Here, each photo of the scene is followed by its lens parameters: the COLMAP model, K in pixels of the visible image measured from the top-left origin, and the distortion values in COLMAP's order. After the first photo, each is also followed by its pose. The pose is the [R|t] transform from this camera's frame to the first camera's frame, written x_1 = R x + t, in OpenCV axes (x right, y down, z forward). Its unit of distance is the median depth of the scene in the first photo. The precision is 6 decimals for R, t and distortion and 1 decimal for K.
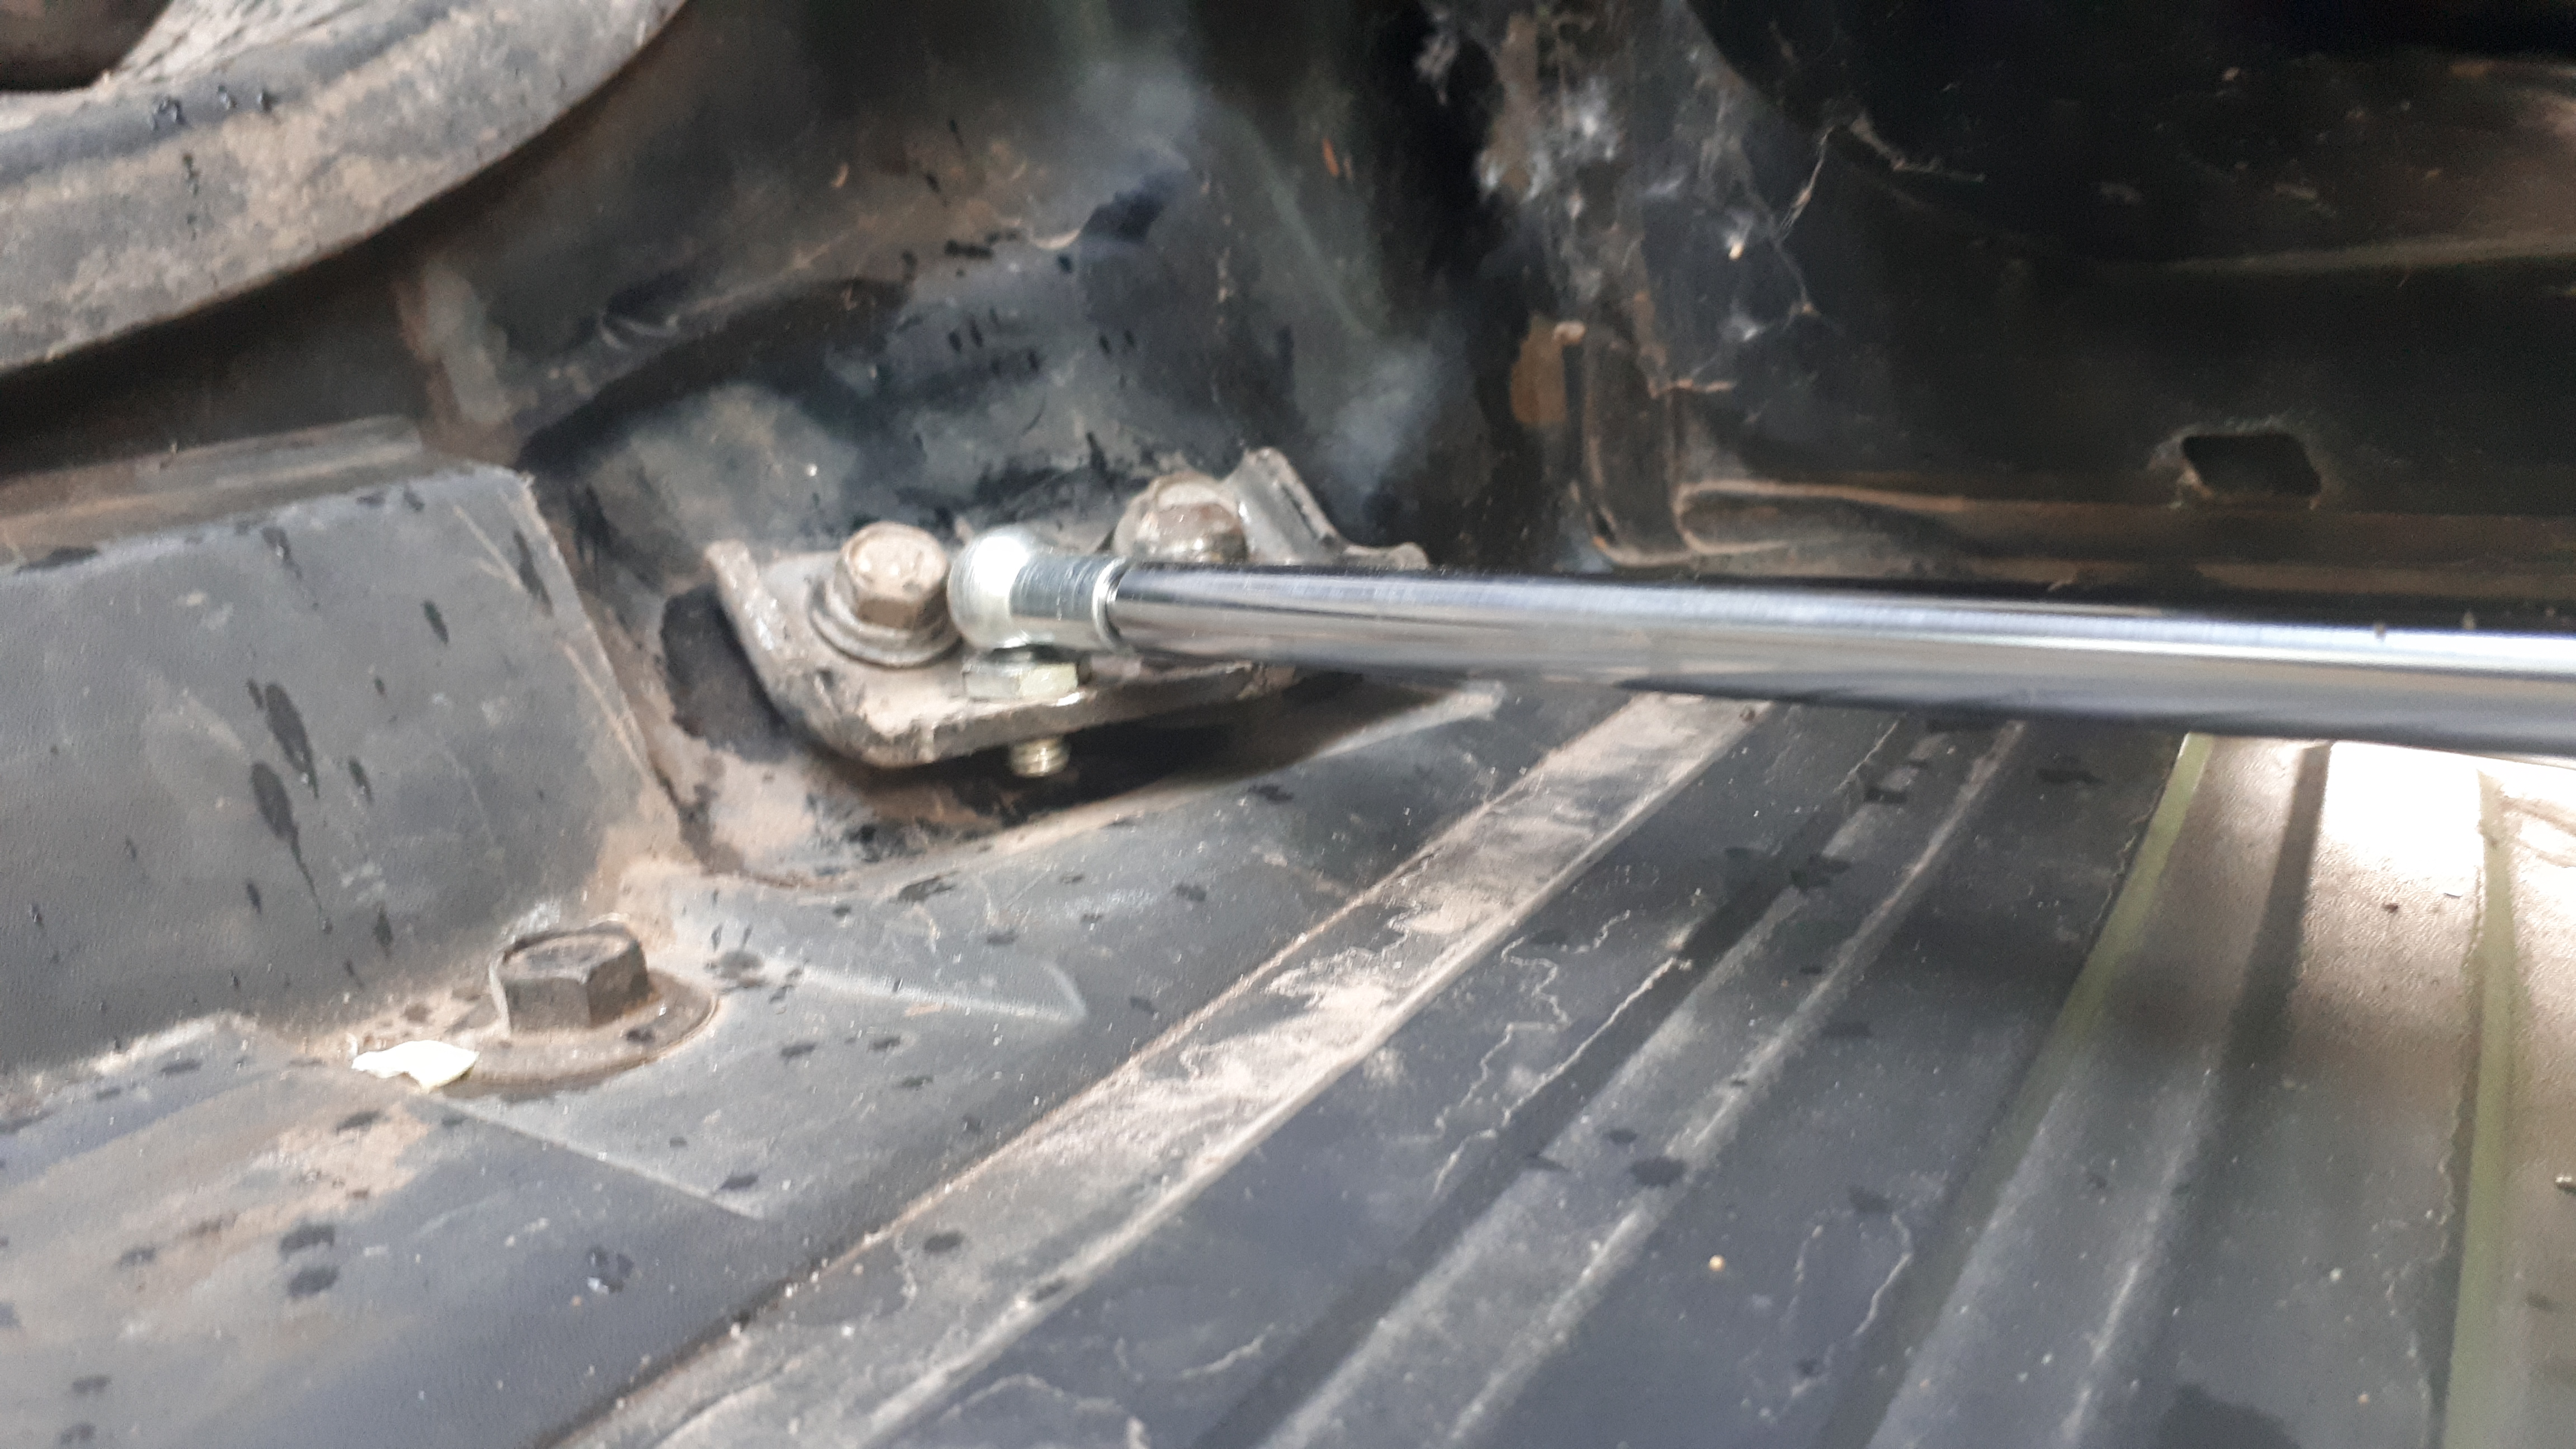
lens RADIAL K [[2087.8, 0, 1297.2], [0, 2087.8, 754.8], [0, 0, 1]] dist [0.150514, -0.410511]
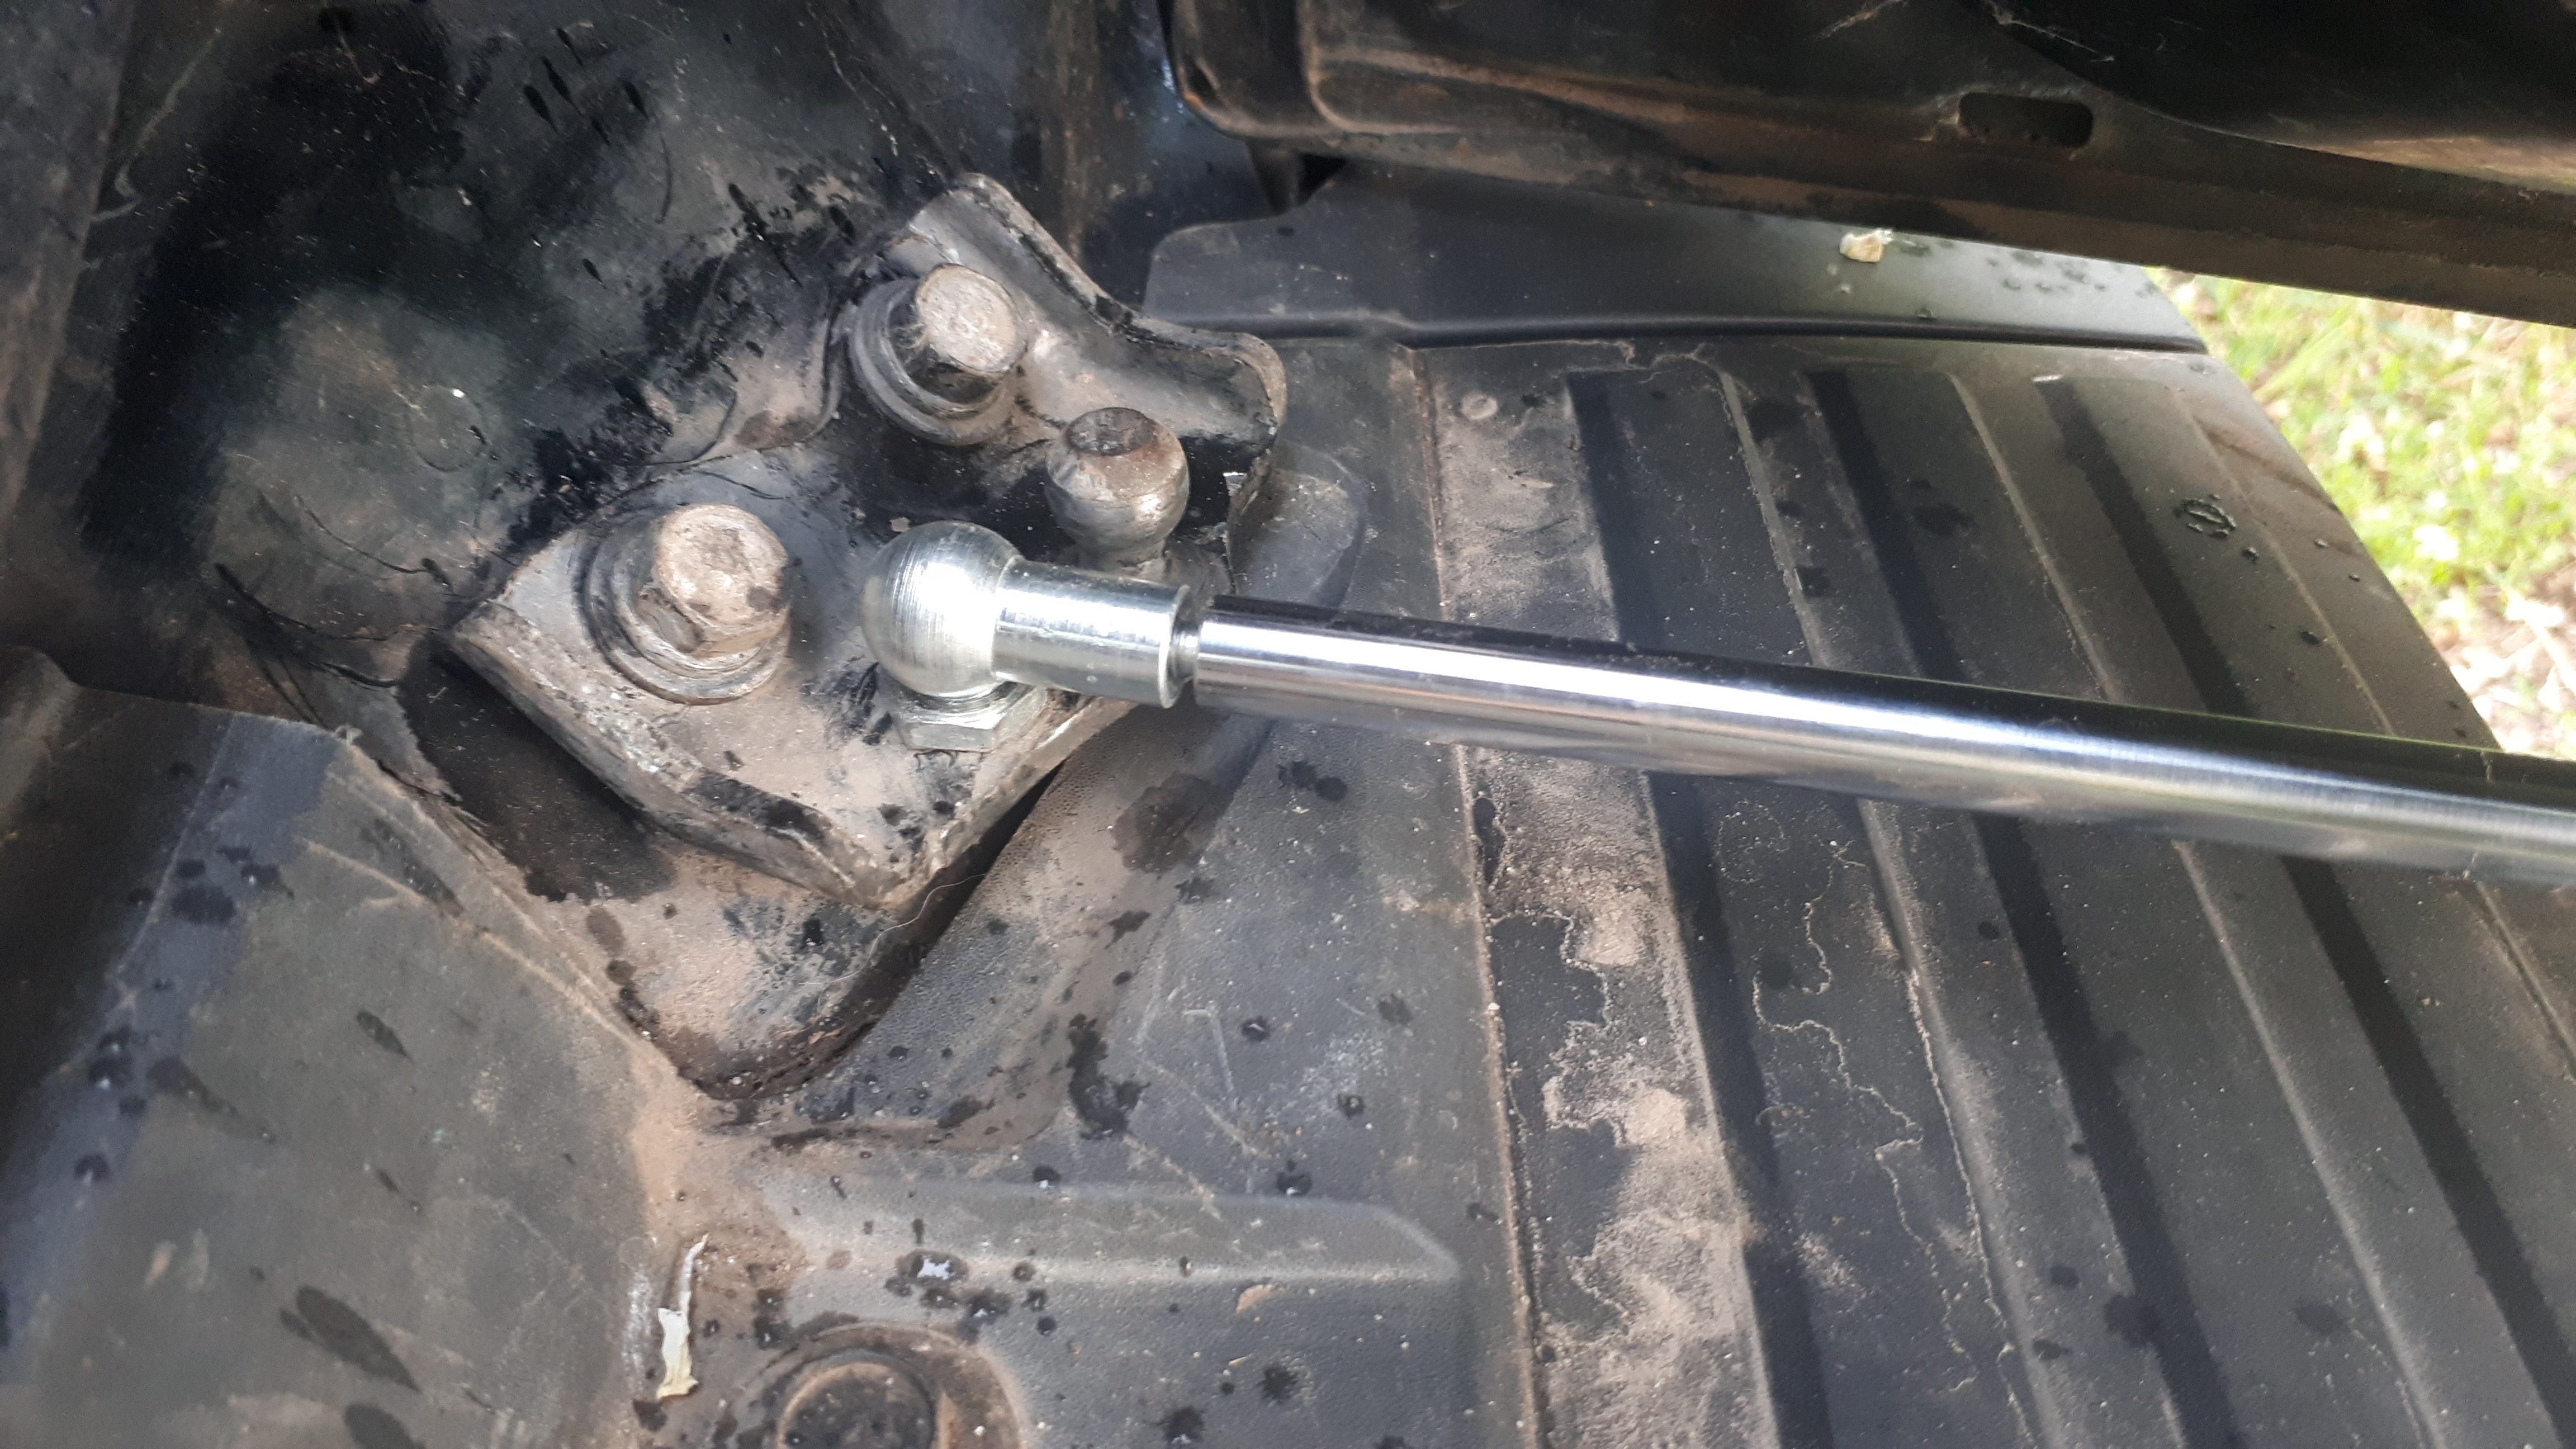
lens RADIAL K [[2087.8, 0, 1297.2], [0, 2087.8, 754.8], [0, 0, 1]] dist [0.150514, -0.410511]
pose [[0.843916, -0.303539, 0.442346, -0.379703], [0.051953, 0.866906, 0.495757, -0.401736], [-0.533954, -0.395396, 0.747365, 0.334364]]
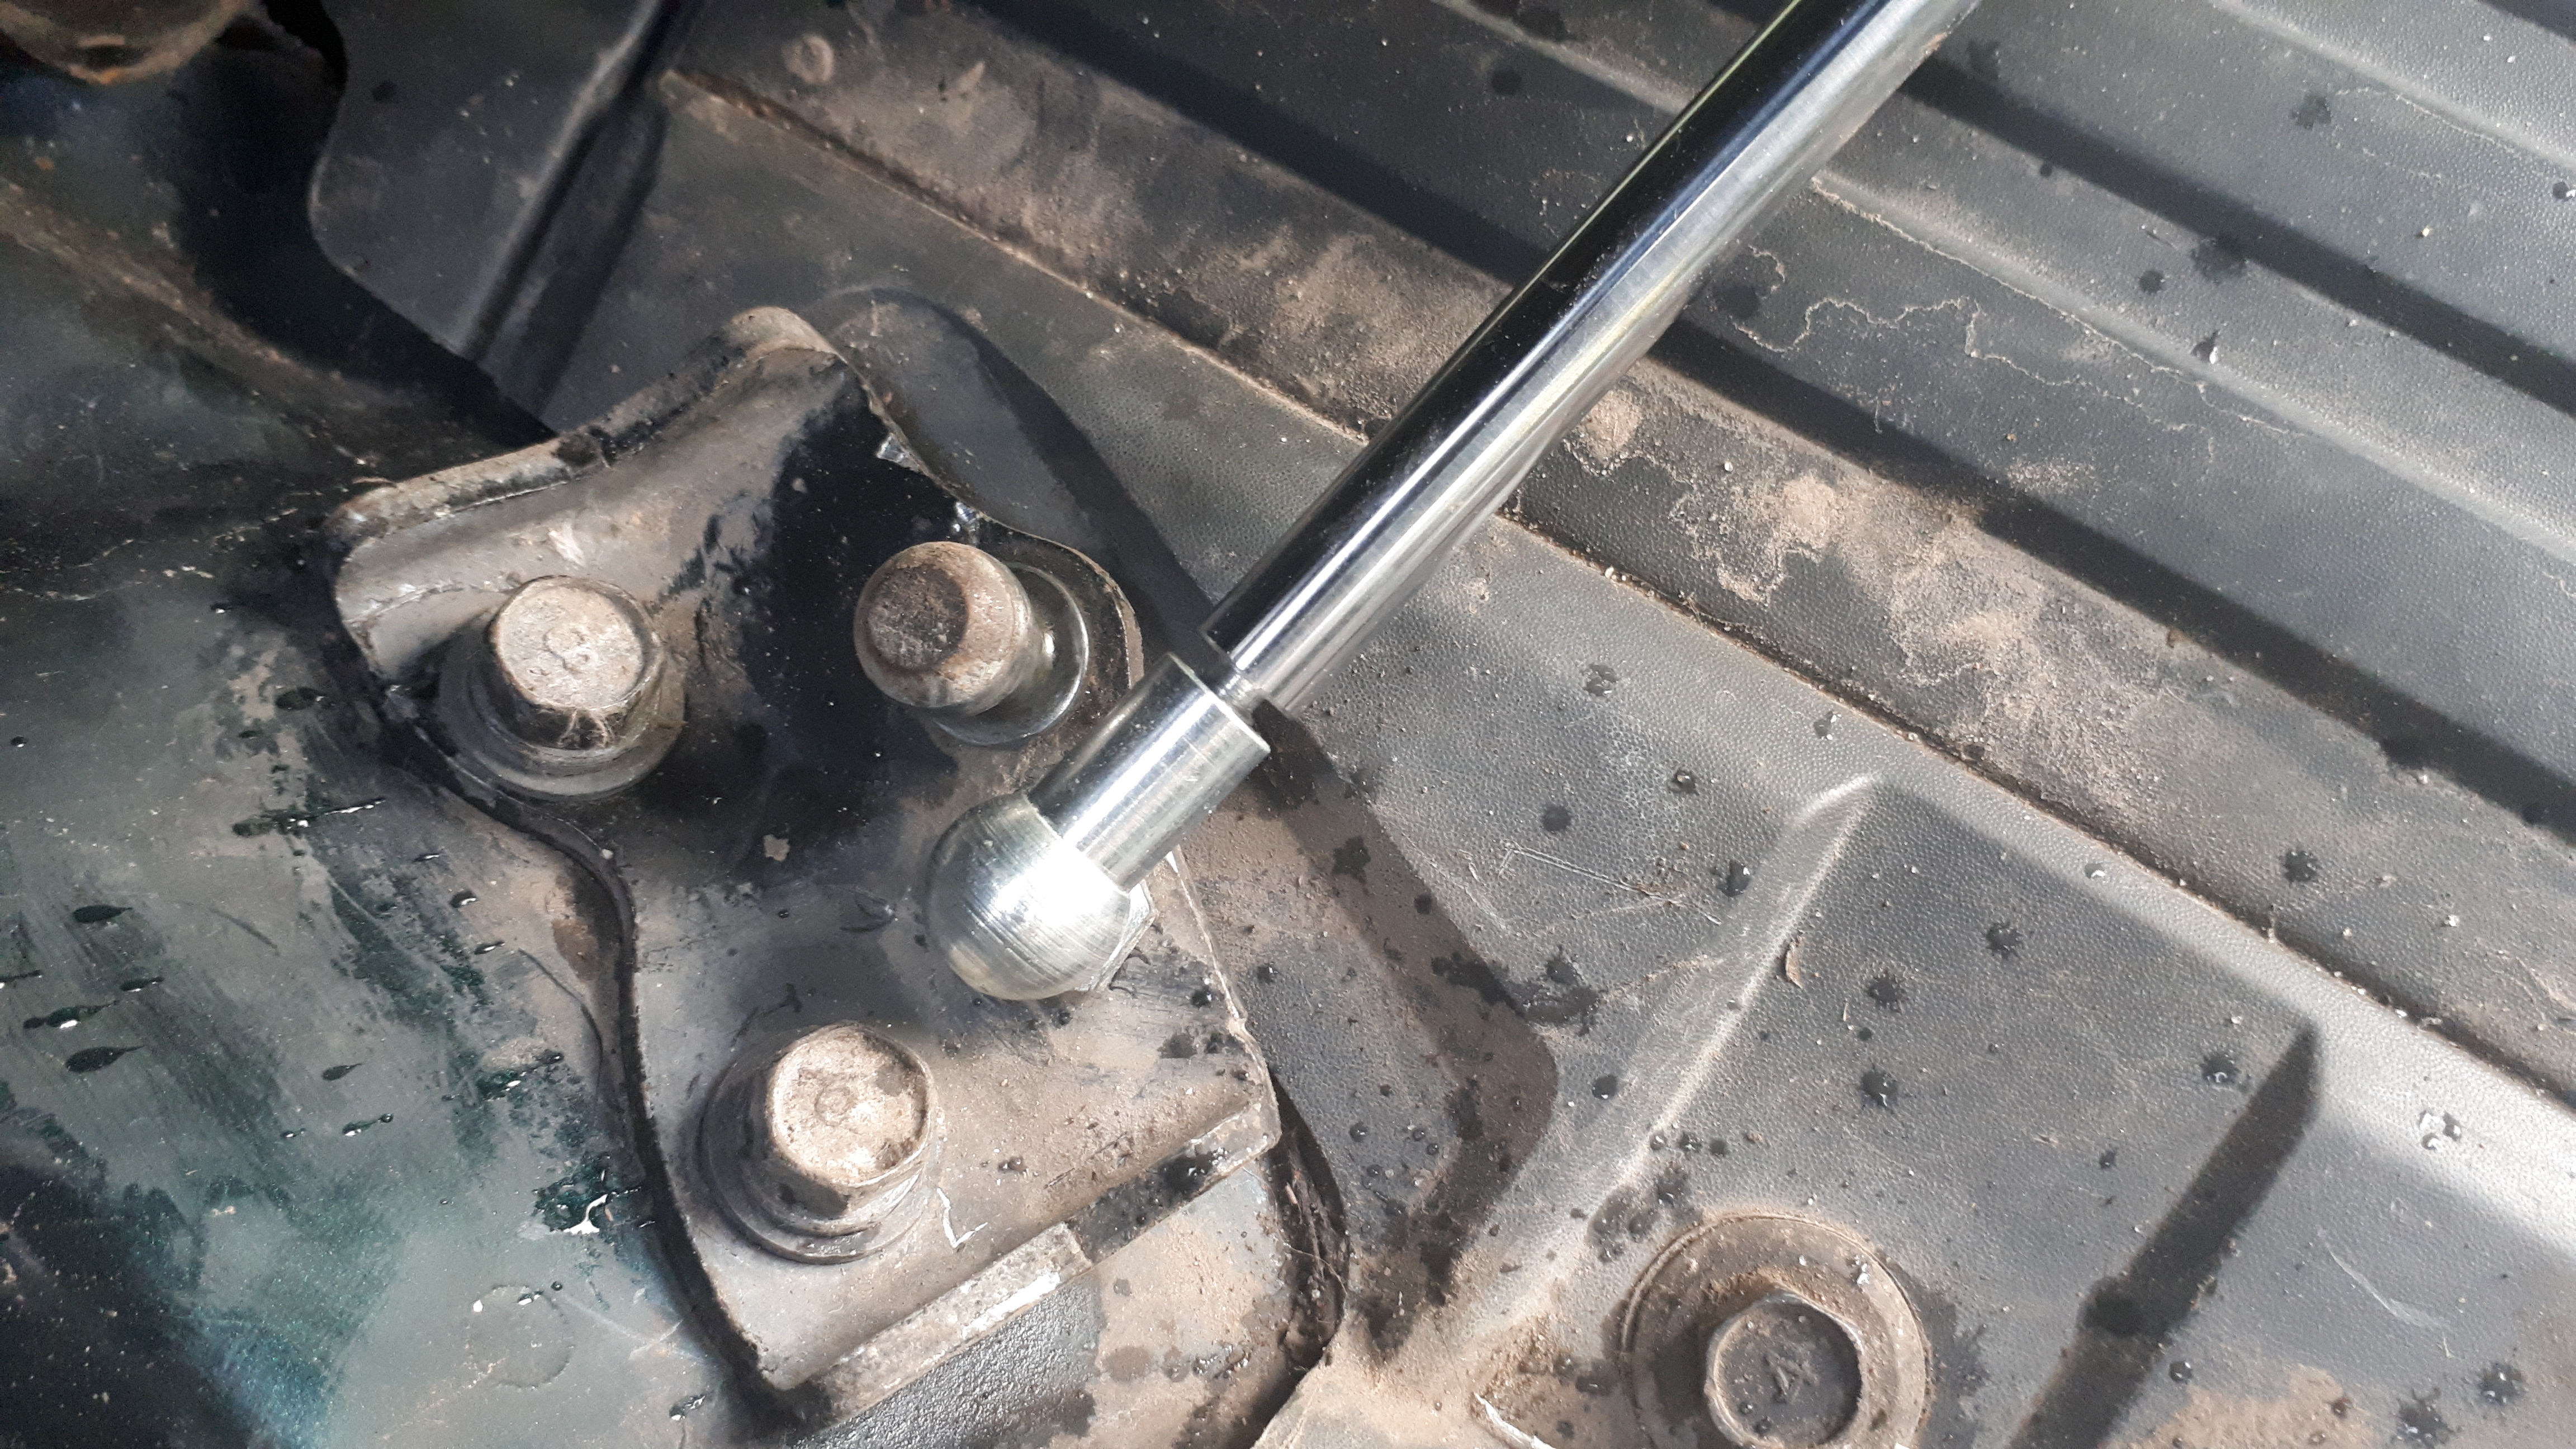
lens RADIAL K [[2087.8, 0, 1297.2], [0, 2087.8, 754.8], [0, 0, 1]] dist [0.150514, -0.410511]
pose [[0.018950, -0.974701, 0.222706, -0.233457], [0.399063, 0.211608, 0.892172, -0.632485], [-0.916728, 0.071967, 0.392977, 0.656106]]
